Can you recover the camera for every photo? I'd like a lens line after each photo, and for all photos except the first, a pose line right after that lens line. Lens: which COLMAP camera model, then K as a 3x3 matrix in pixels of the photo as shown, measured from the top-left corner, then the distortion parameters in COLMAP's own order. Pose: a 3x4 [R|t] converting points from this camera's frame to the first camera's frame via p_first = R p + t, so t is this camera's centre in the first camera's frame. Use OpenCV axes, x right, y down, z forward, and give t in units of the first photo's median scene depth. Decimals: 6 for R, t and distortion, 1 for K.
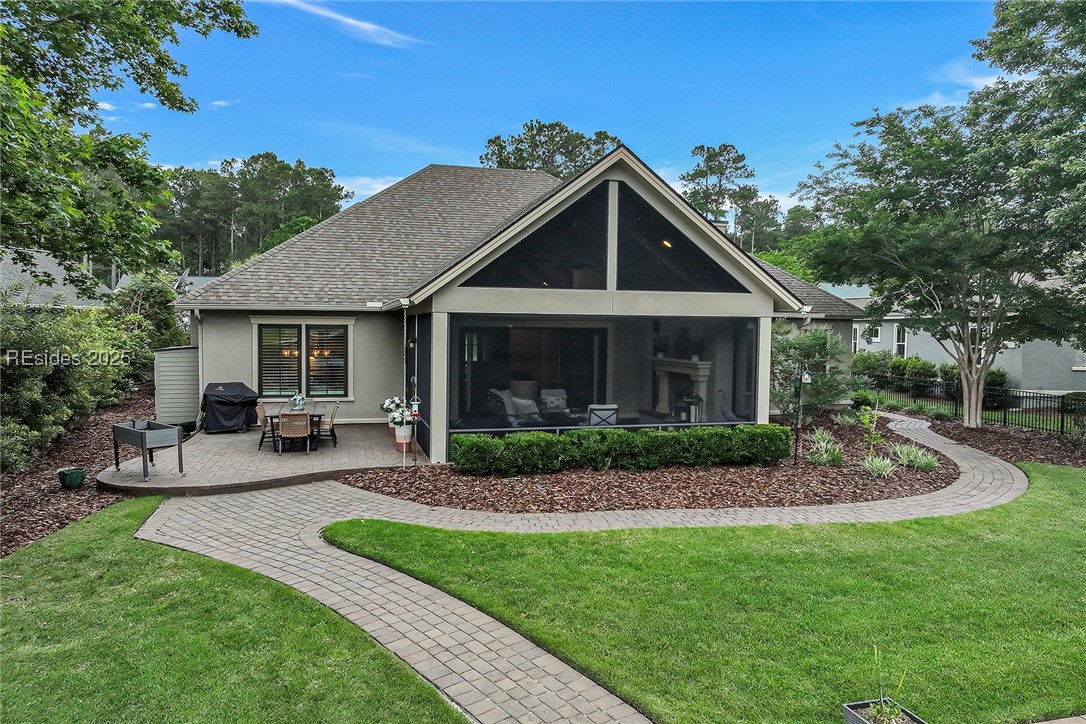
lens RADIAL K [[747.1, 0, 526.5], [0, 747.1, 368.4], [0, 0, 1]] dist [-0.001457, -0.000099]
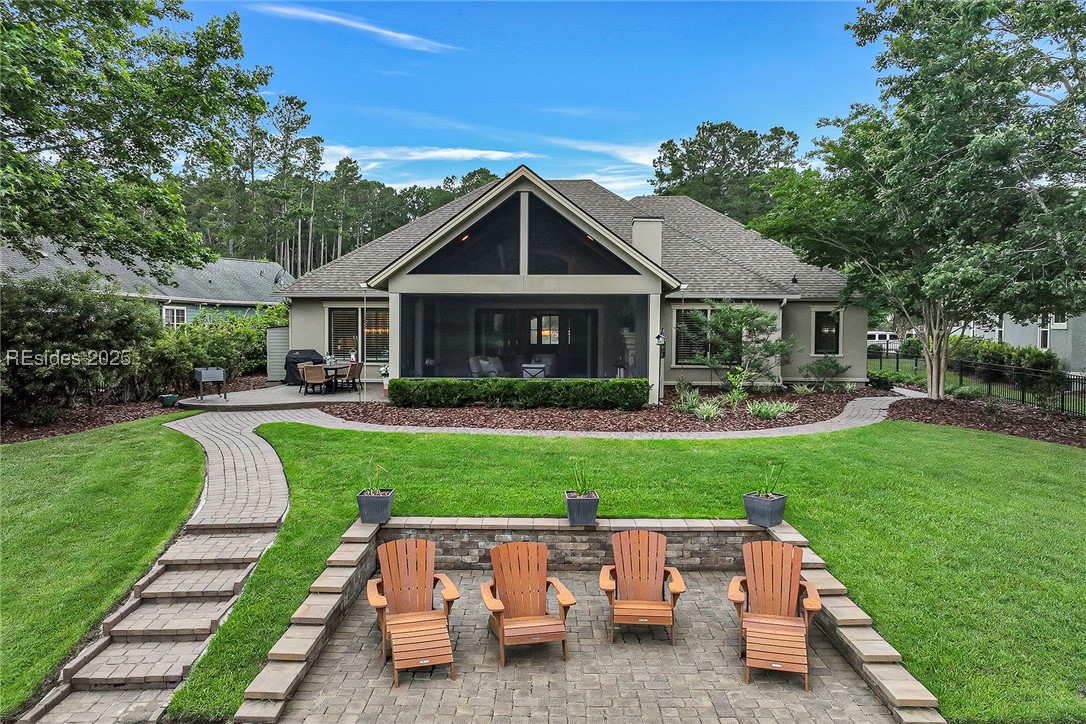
lens RADIAL K [[746.2, 0, 543.0], [0, 746.2, 362.0], [0, 0, 1]] dist [0.004190, 0.002616]
pose [[0.956049, 0.010520, -0.293019, 0.507092], [-0.013857, 0.999861, -0.009314, 0.057318], [0.292880, 0.012965, 0.956061, -0.229490]]
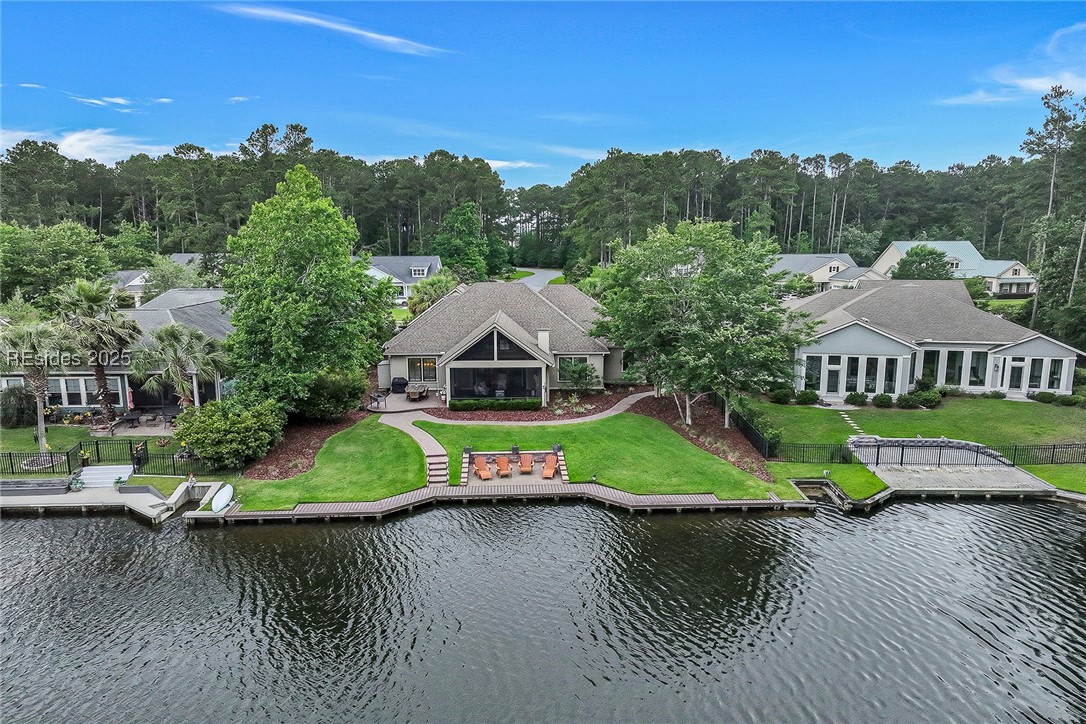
lens RADIAL K [[749.9, 0, 537.0], [0, 749.9, 398.8], [0, 0, 1]] dist [0.003221, 0.004746]
pose [[0.971570, 0.036205, -0.233966, 1.099631], [0.000686, 0.987803, 0.155705, -0.461571], [0.236750, -0.151439, 0.959696, -2.314873]]
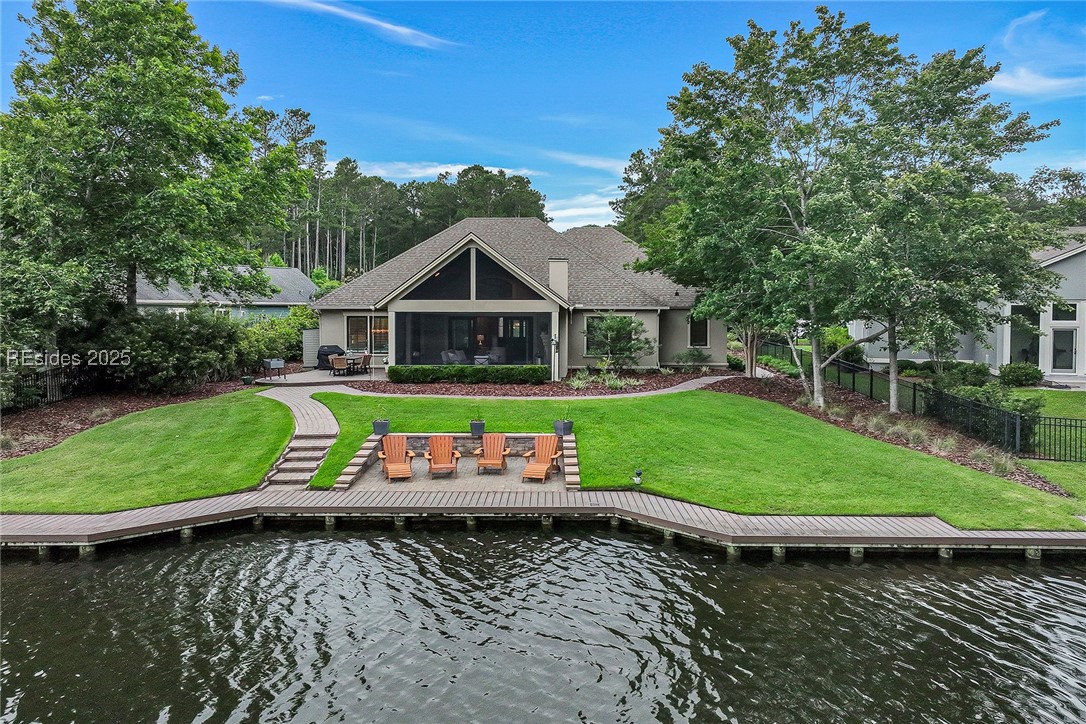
lens RADIAL K [[759.3, 0, 550.5], [0, 759.3, 358.4], [0, 0, 1]] dist [0.001004, 0.000126]
pose [[0.957037, 0.012436, -0.289700, 0.893670], [-0.010059, 0.999902, 0.009692, 0.033639], [0.289792, -0.006362, 0.957069, -0.920548]]
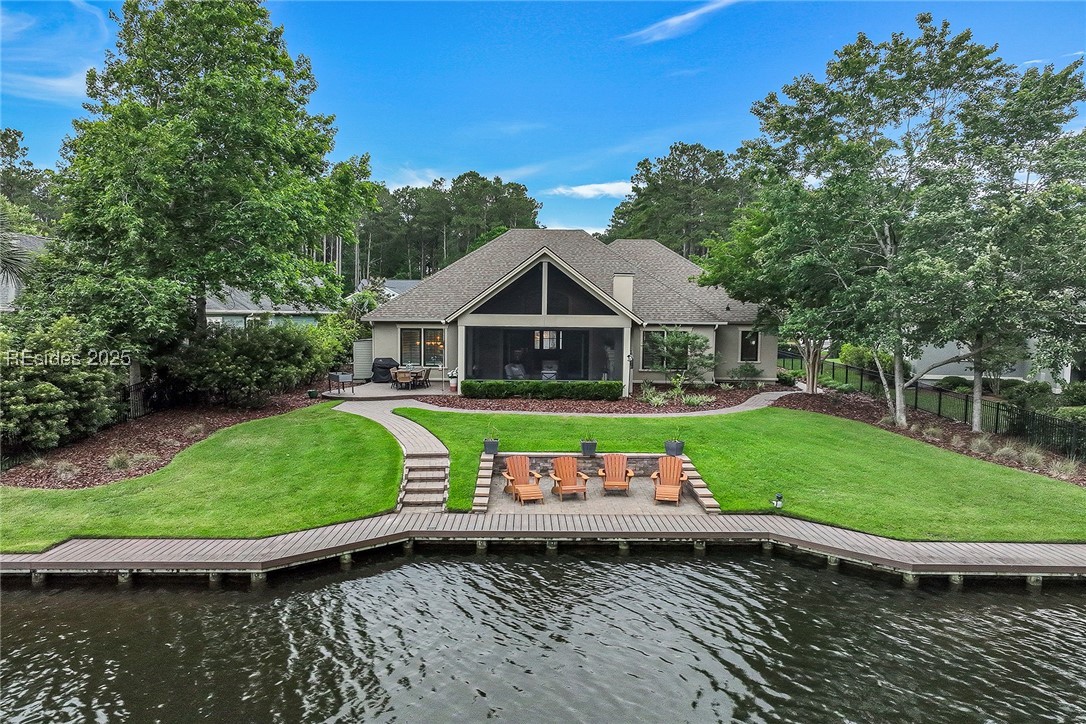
lens RADIAL K [[749.9, 0, 537.0], [0, 749.9, 398.8], [0, 0, 1]] dist [0.003221, 0.004746]
pose [[0.961889, 0.031233, -0.271651, 0.634940], [-0.016769, 0.998323, 0.055403, 0.012284], [0.272926, -0.048736, 0.960800, -0.964498]]
